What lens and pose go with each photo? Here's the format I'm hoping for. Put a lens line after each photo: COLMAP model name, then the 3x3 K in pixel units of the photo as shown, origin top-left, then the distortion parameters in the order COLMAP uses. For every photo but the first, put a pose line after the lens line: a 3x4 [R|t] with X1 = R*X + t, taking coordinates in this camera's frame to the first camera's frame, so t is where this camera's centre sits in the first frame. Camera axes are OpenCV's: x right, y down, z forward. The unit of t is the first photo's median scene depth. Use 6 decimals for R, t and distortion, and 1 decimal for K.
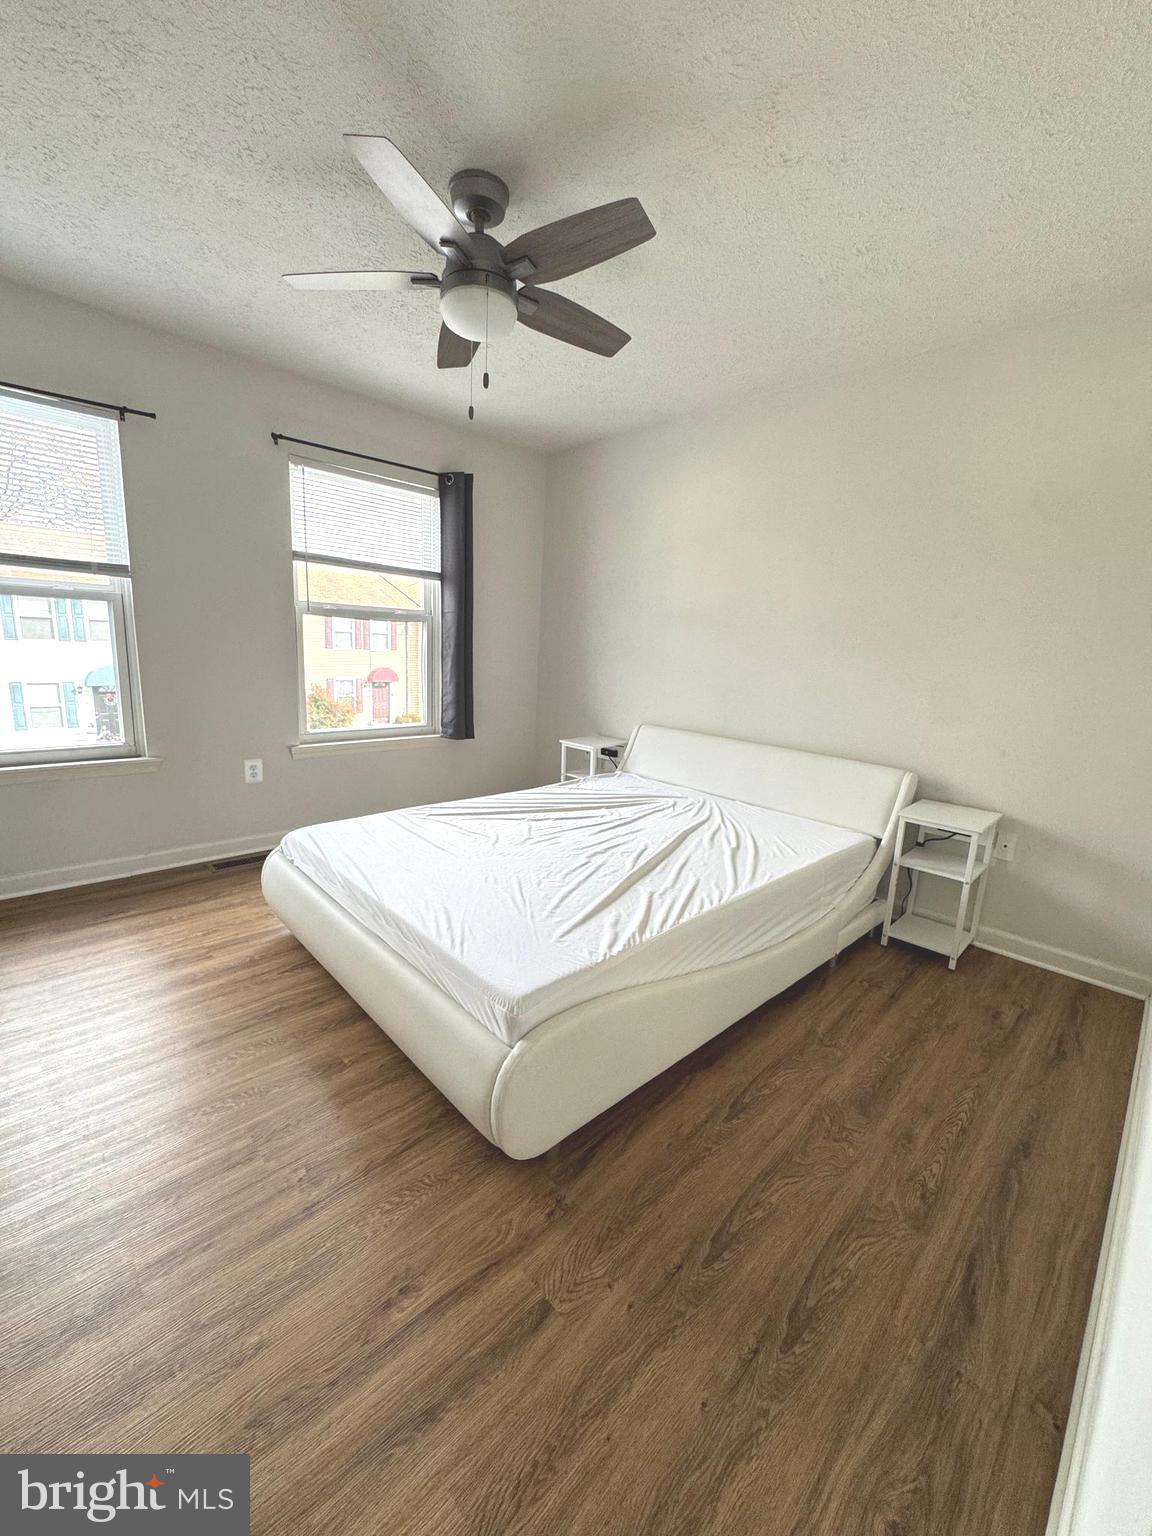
lens RADIAL K [[615.7, 0, 567.1], [0, 615.7, 762.6], [0, 0, 1]] dist [-0.013266, 0.002692]
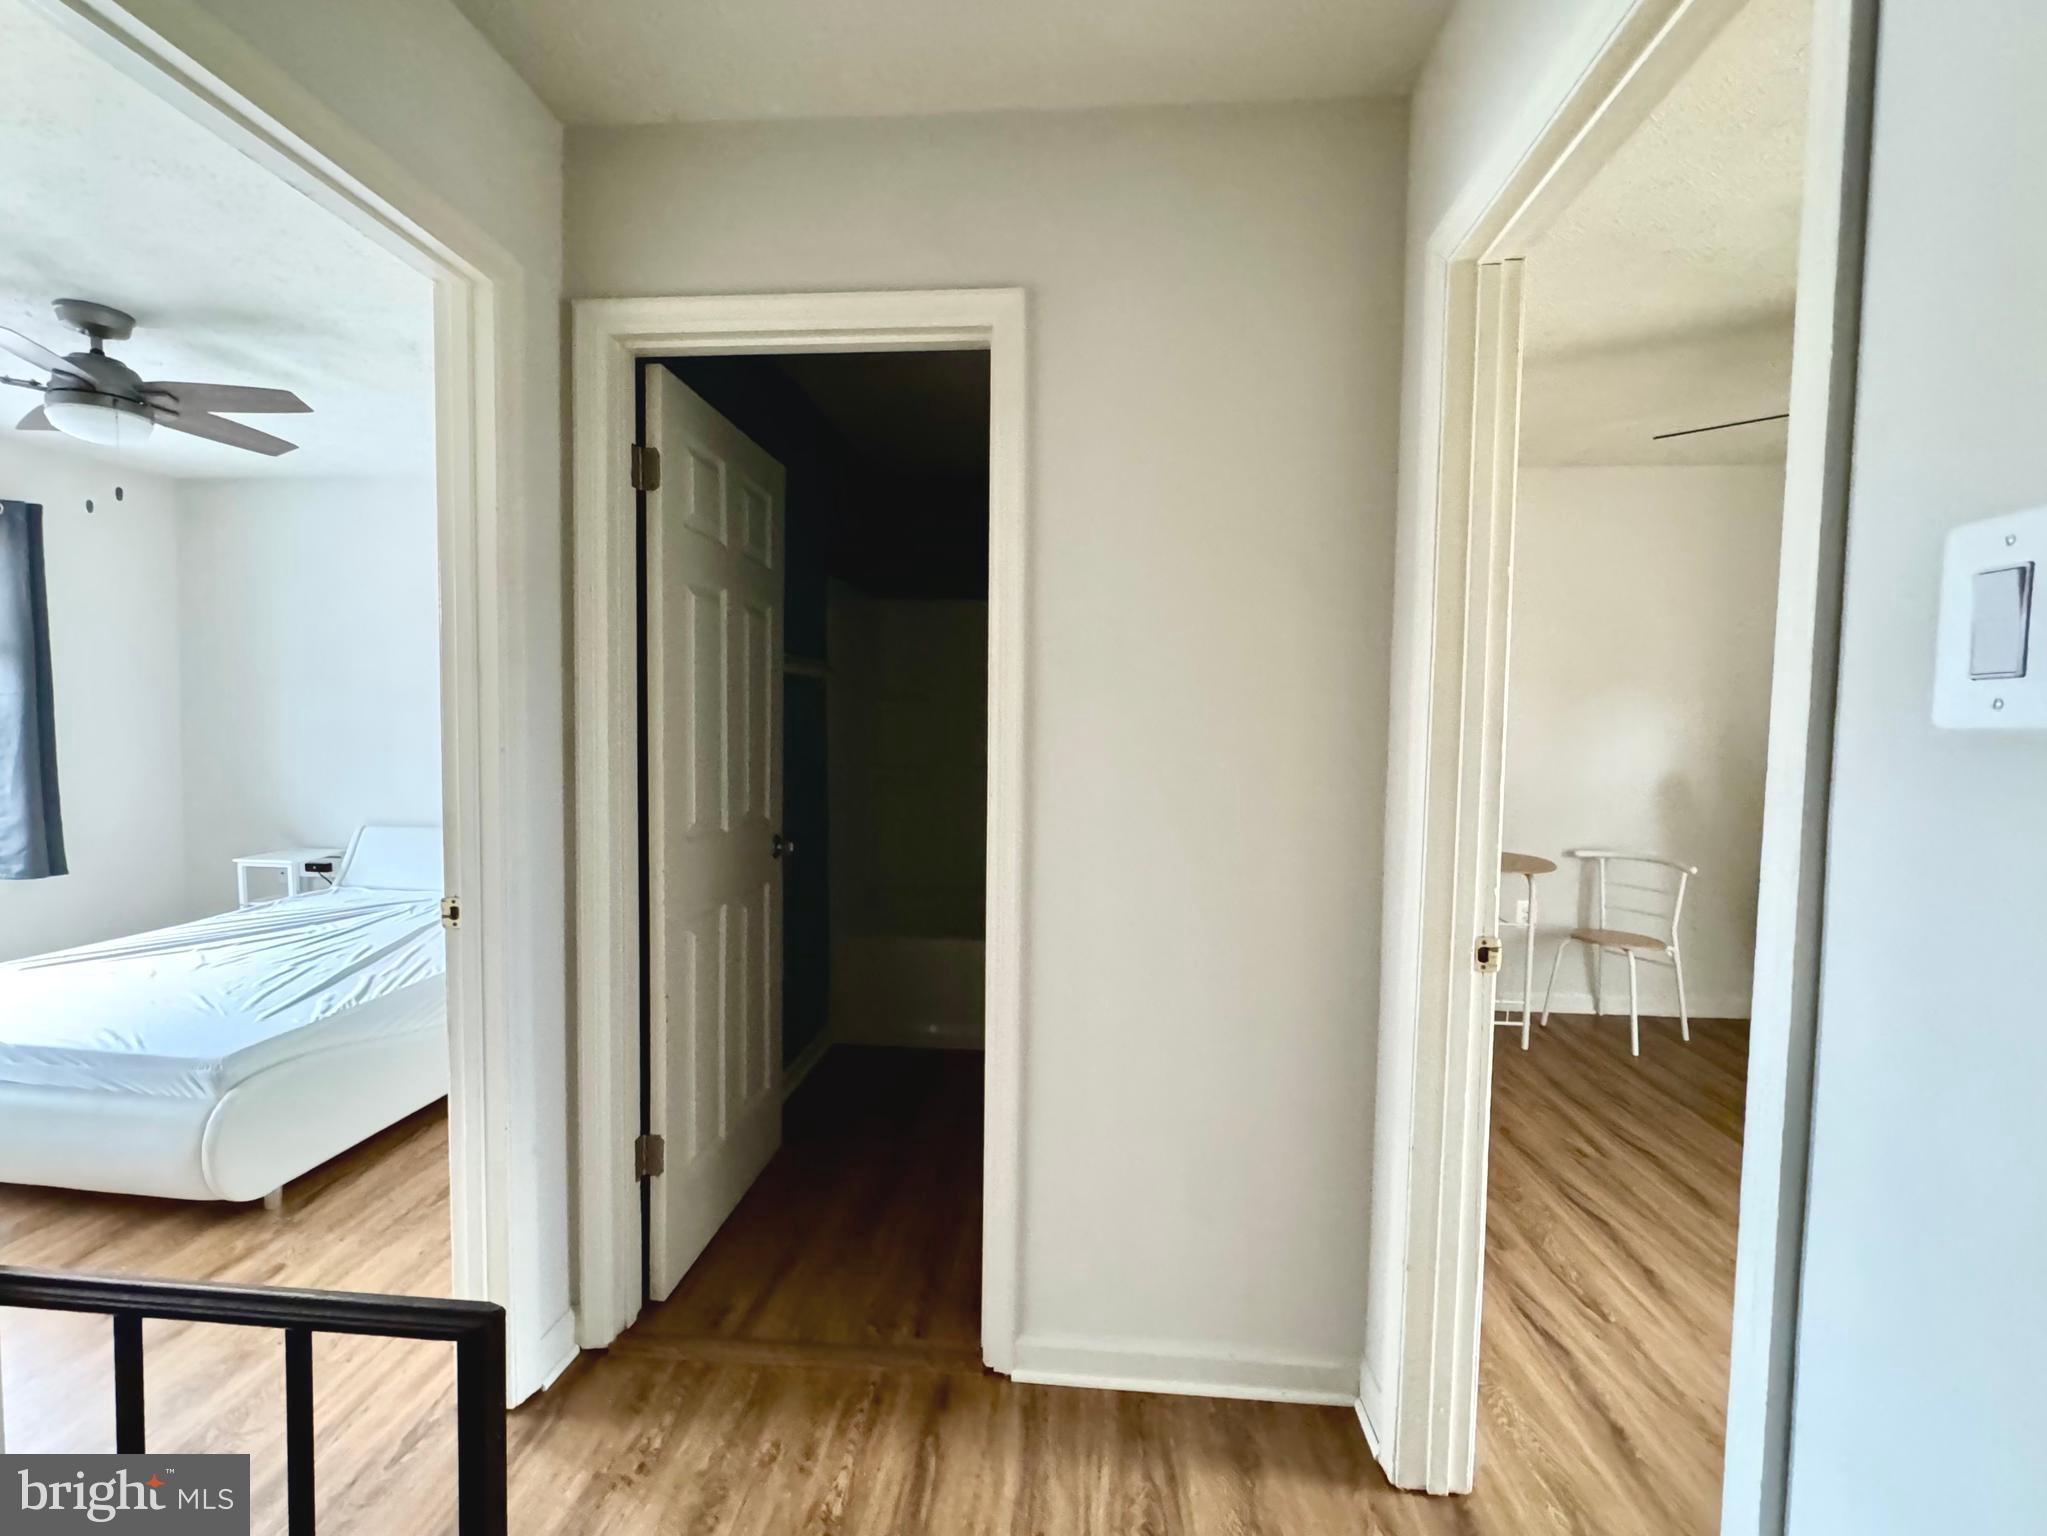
lens RADIAL K [[904.8, 0, 1011.9], [0, 904.8, 769.5], [0, 0, 1]] dist [-0.005050, -0.000150]
pose [[0.749666, -0.069792, 0.658127, -0.036185], [0.145465, 0.987483, -0.060978, 0.137678], [-0.645633, 0.141447, 0.750434, -1.017461]]
